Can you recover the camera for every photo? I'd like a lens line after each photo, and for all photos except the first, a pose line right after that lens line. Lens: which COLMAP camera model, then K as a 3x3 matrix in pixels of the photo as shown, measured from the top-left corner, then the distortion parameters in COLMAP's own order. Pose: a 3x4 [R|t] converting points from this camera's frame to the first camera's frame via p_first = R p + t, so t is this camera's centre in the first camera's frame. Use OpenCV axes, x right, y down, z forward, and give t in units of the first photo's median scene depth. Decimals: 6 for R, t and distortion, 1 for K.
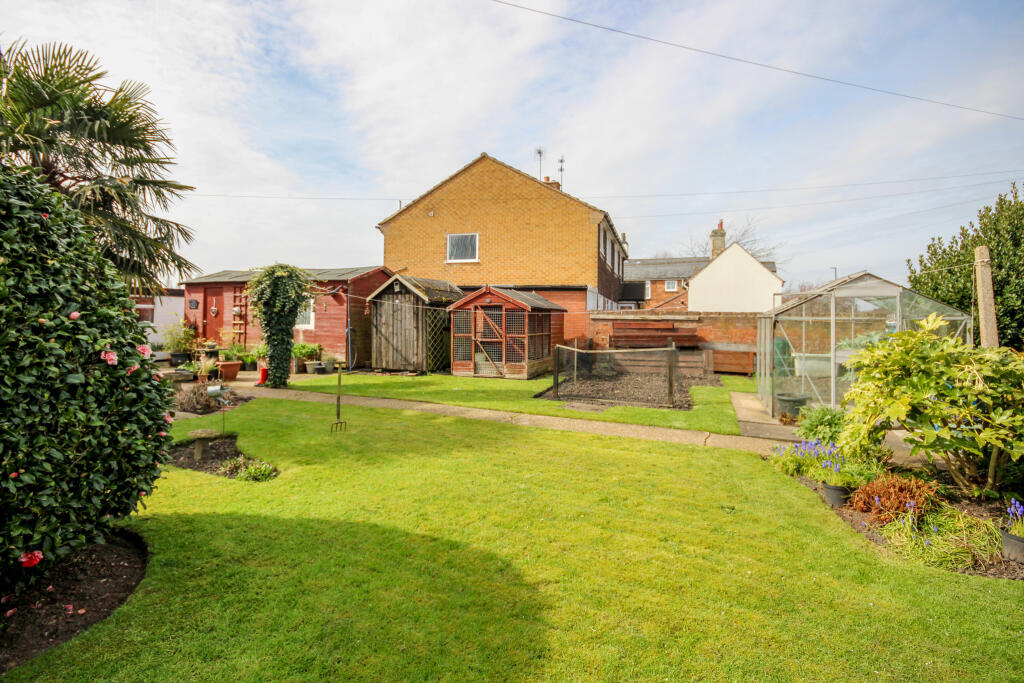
lens RADIAL K [[491.0, 0, 513.4], [0, 491.0, 310.8], [0, 0, 1]] dist [0.000149, 0.000256]
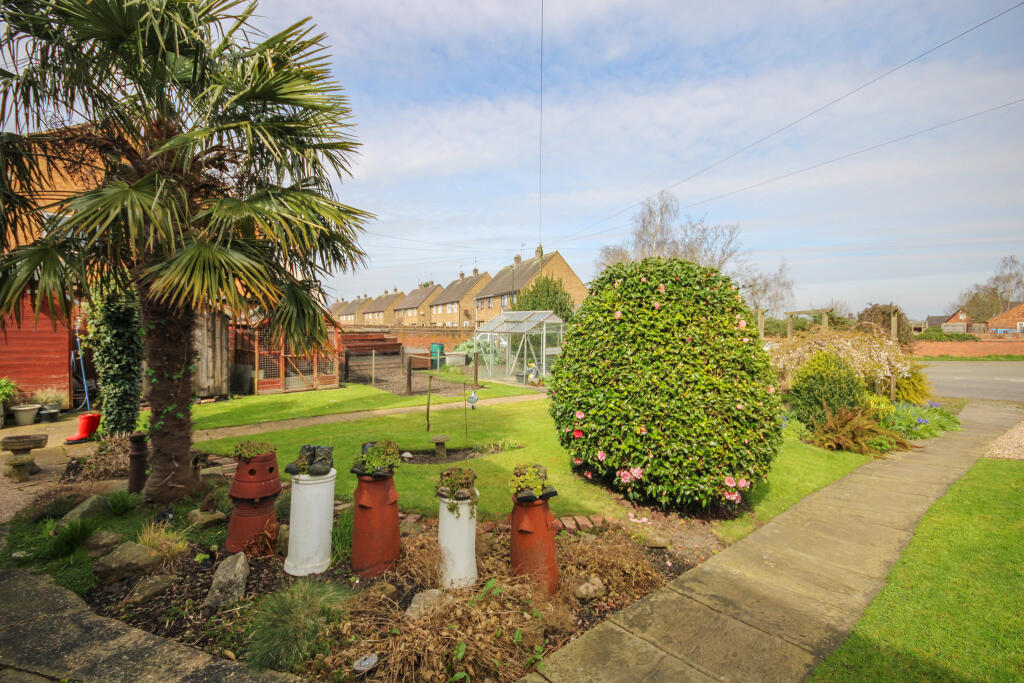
lens RADIAL K [[491.0, 0, 513.4], [0, 491.0, 310.8], [0, 0, 1]] dist [0.000149, 0.000256]
pose [[0.424429, 0.022827, 0.905173, -0.762889], [-0.015396, 0.999720, -0.017992, -0.021763], [-0.905330, -0.006300, 0.424662, 0.145490]]
